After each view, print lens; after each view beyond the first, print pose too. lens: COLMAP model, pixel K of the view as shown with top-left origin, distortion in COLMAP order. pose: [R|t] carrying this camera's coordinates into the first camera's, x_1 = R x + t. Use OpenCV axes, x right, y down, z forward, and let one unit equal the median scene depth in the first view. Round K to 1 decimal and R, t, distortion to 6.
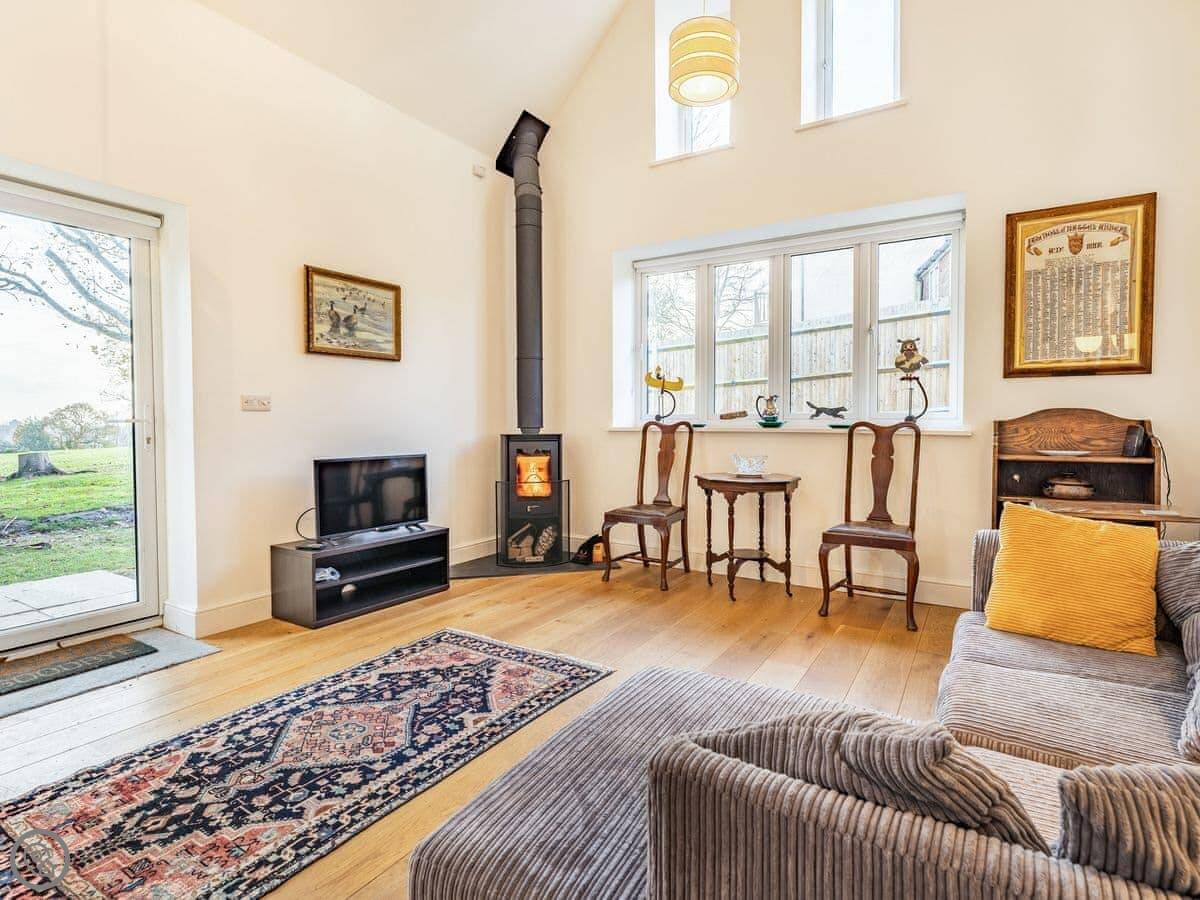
lens RADIAL K [[606.4, 0, 642.2], [0, 606.4, 431.8], [0, 0, 1]] dist [0.000118, 0.000983]
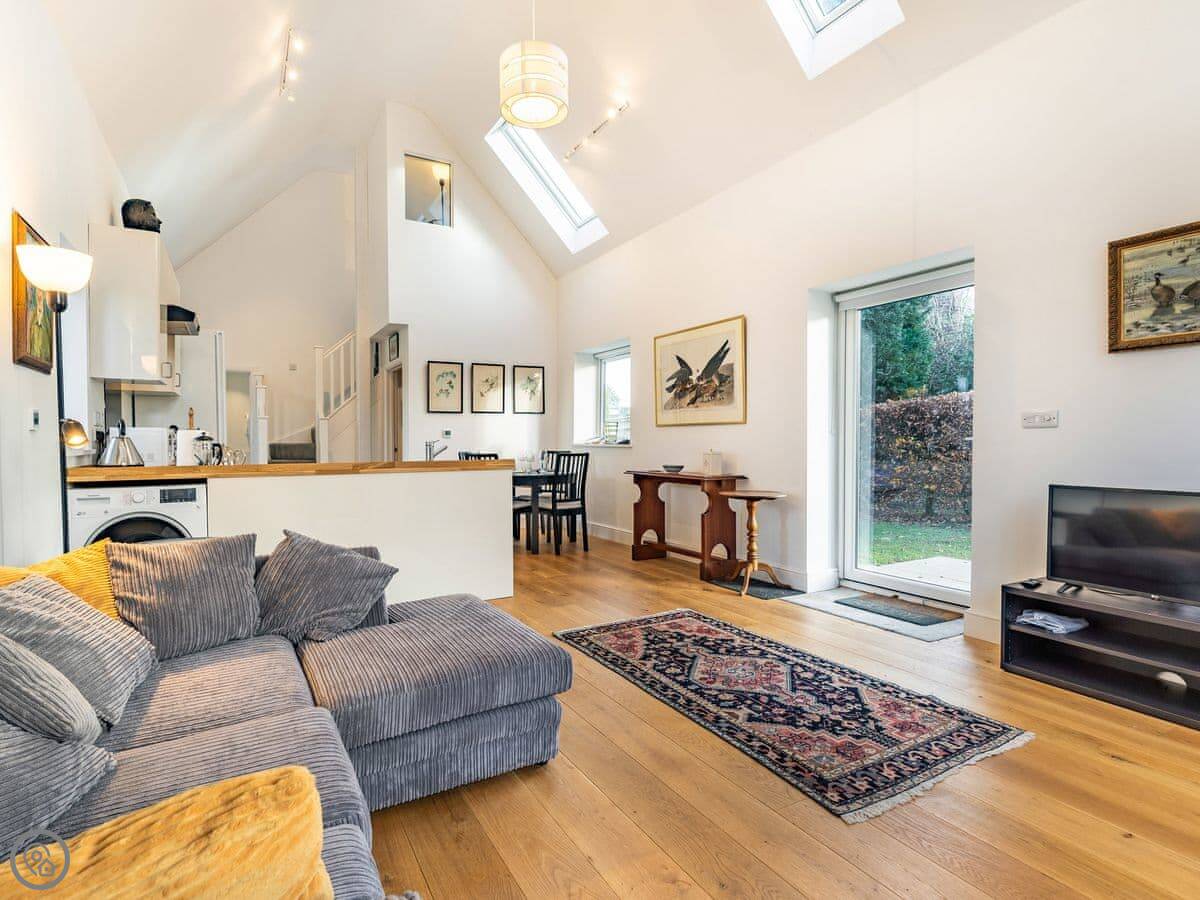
lens RADIAL K [[578.0, 0, 542.6], [0, 578.0, 449.8], [0, 0, 1]] dist [0.003395, 0.000396]
pose [[-0.535772, 0.018577, -0.844158, 0.670835], [-0.010471, 0.999535, 0.028642, -0.023302], [0.844298, 0.024184, -0.535328, 1.075111]]
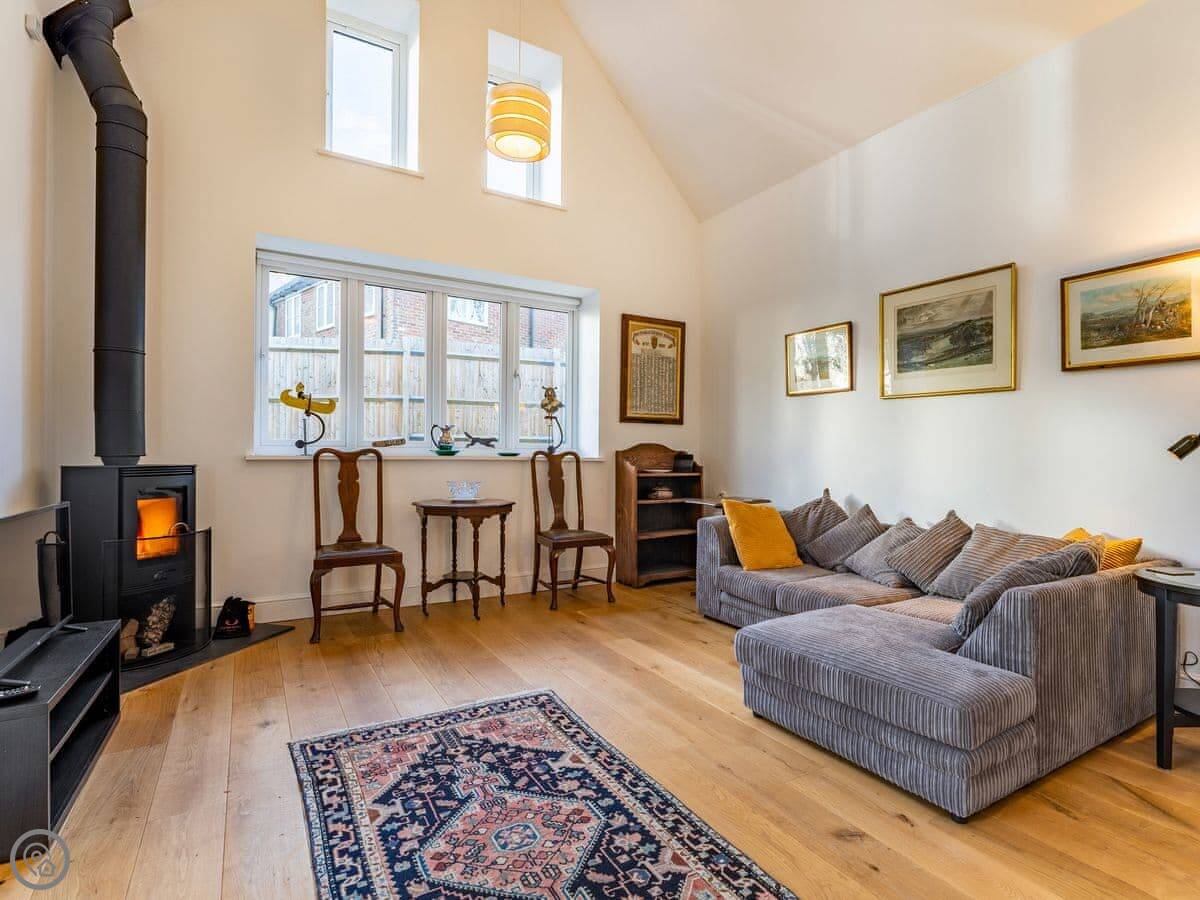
lens RADIAL K [[600.0, 0, 600.0], [0, 600.0, 450.0], [0, 0, 1]] dist [0.000256, 0.000086]
pose [[0.490064, 0.007642, 0.871653, -0.926797], [0.006420, 0.999903, -0.012376, -0.003459], [-0.871663, 0.011661, 0.489967, 0.422595]]
